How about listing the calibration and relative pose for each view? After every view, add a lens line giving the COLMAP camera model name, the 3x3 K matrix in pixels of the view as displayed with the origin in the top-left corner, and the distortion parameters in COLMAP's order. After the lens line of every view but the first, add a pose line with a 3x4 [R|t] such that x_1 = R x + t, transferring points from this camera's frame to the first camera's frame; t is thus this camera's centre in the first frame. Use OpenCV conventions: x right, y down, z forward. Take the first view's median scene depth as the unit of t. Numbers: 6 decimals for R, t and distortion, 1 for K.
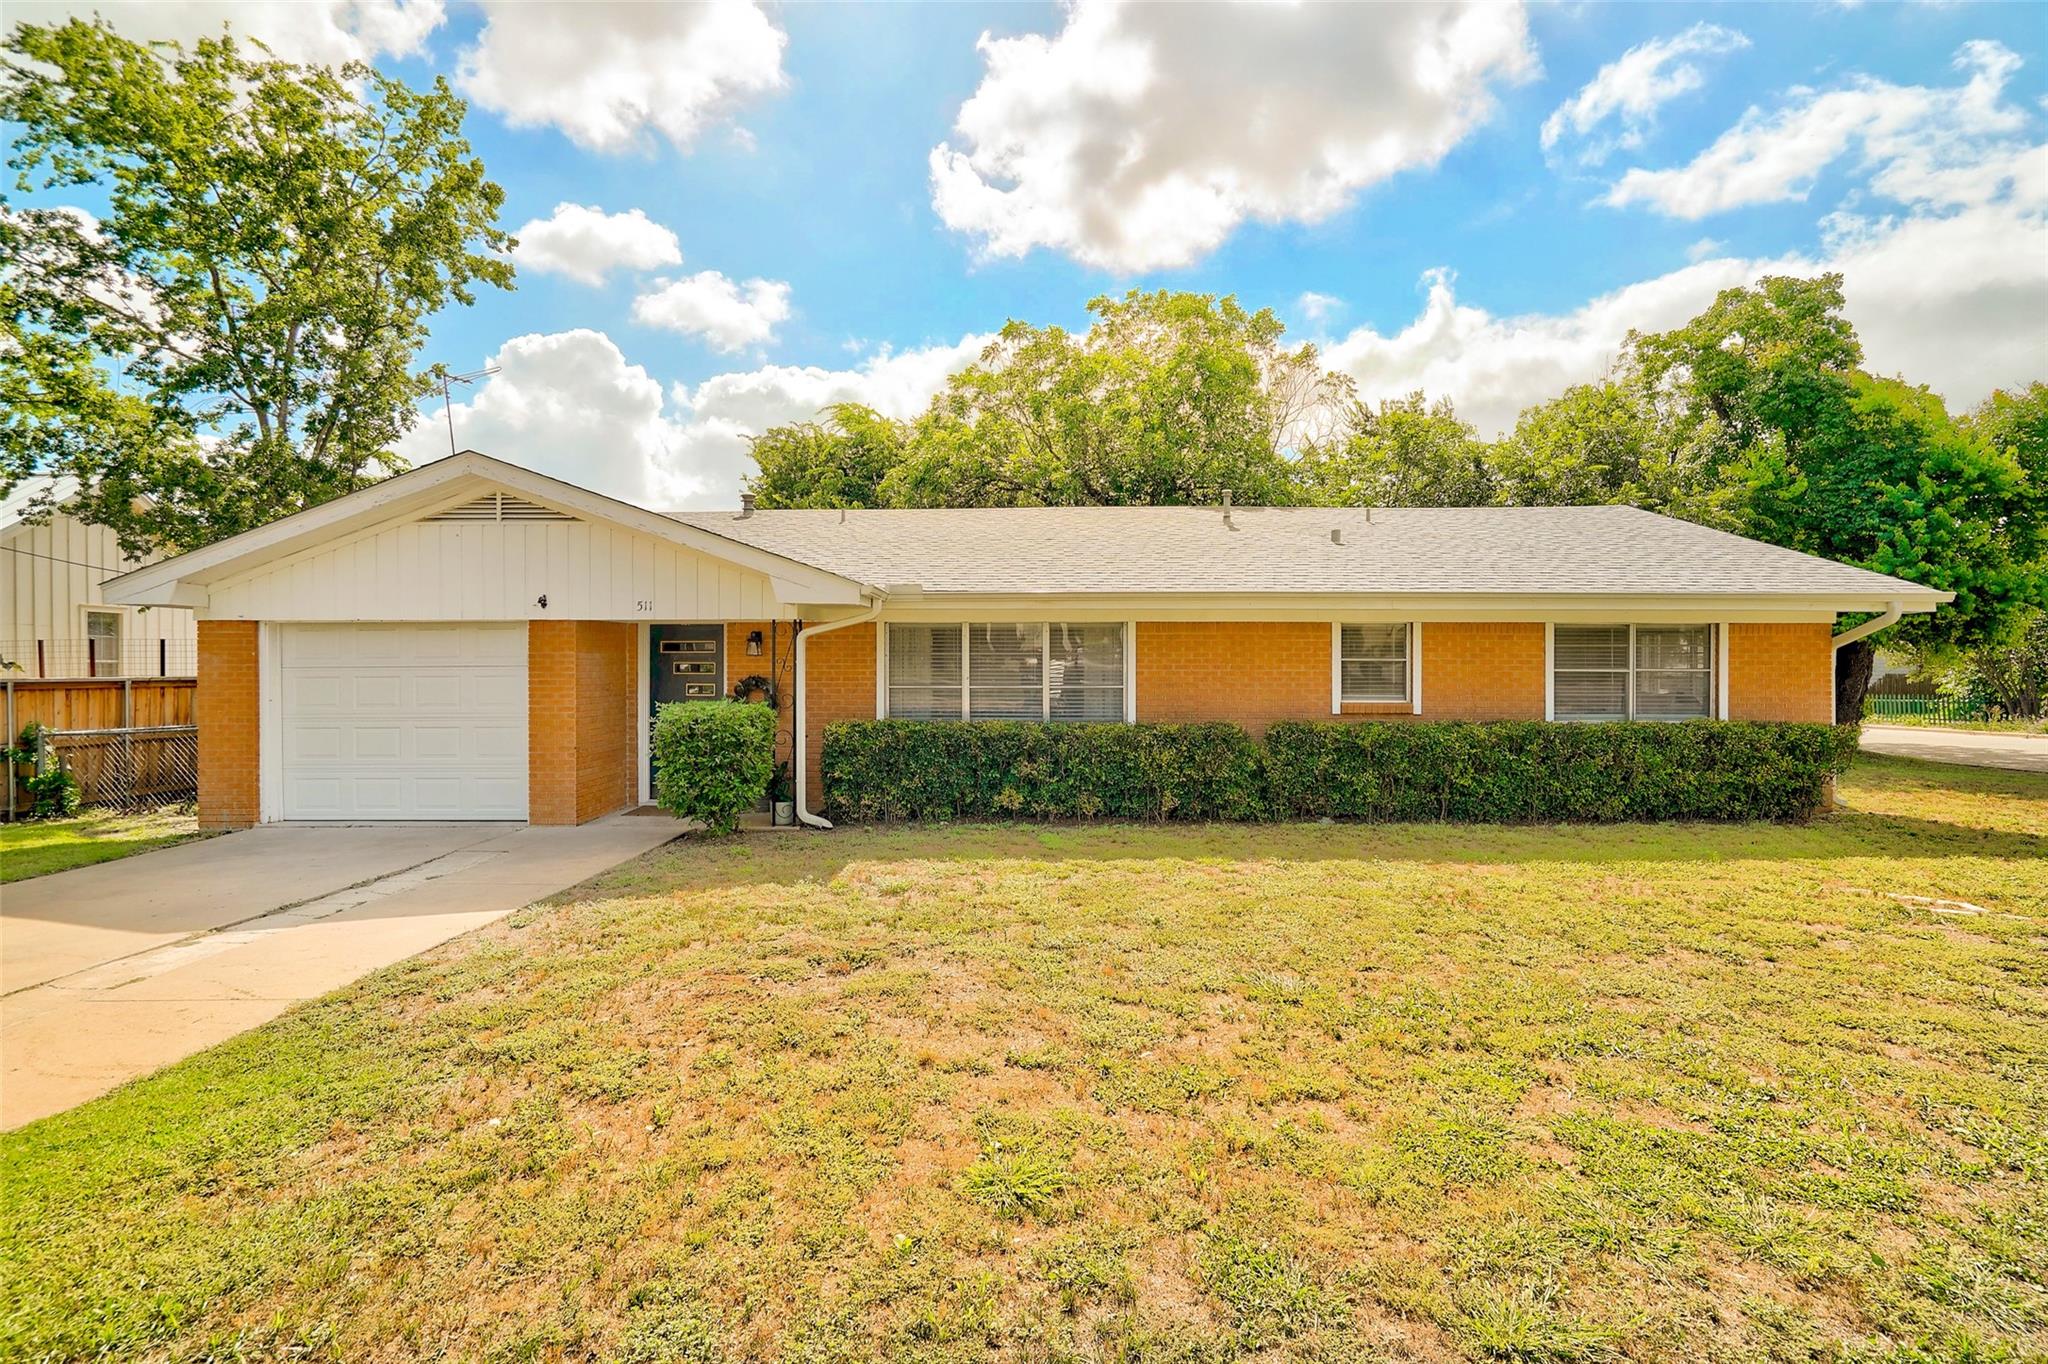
lens RADIAL K [[921.8, 0, 1024.0], [0, 921.8, 682.0], [0, 0, 1]] dist [-0.024132, 0.000028]
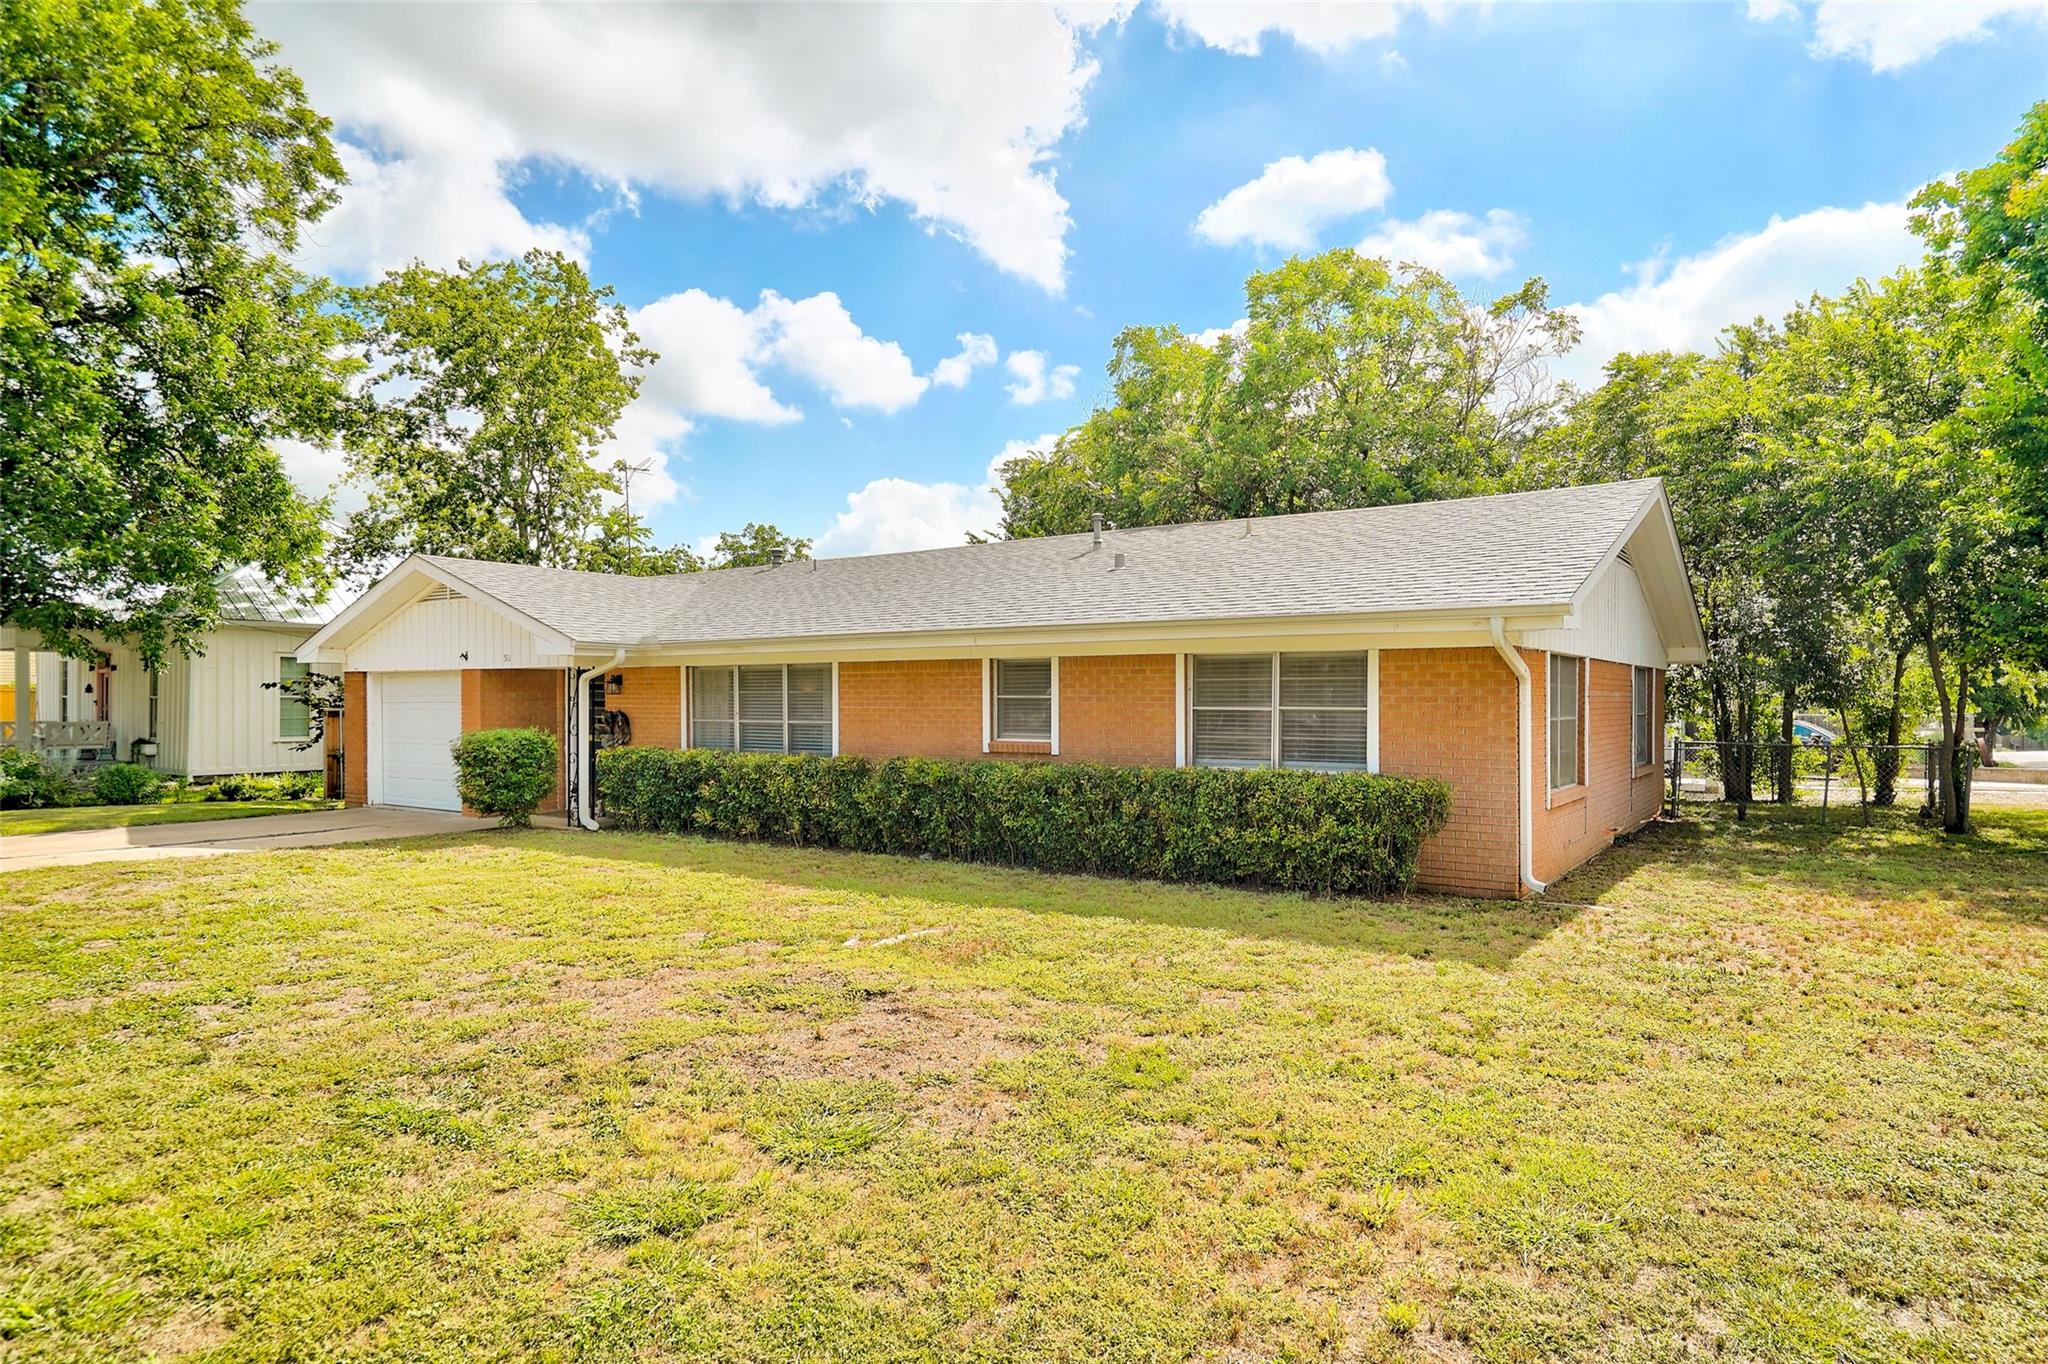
lens RADIAL K [[1139.3, 0, 1024.0], [0, 1139.3, 682.0], [0, 0, 1]] dist [0.001358, 0.000183]
pose [[0.837773, -0.008846, -0.545947, 1.040772], [-0.012475, 0.999298, -0.035334, 0.002198], [0.545876, 0.036413, 0.837074, 0.009518]]
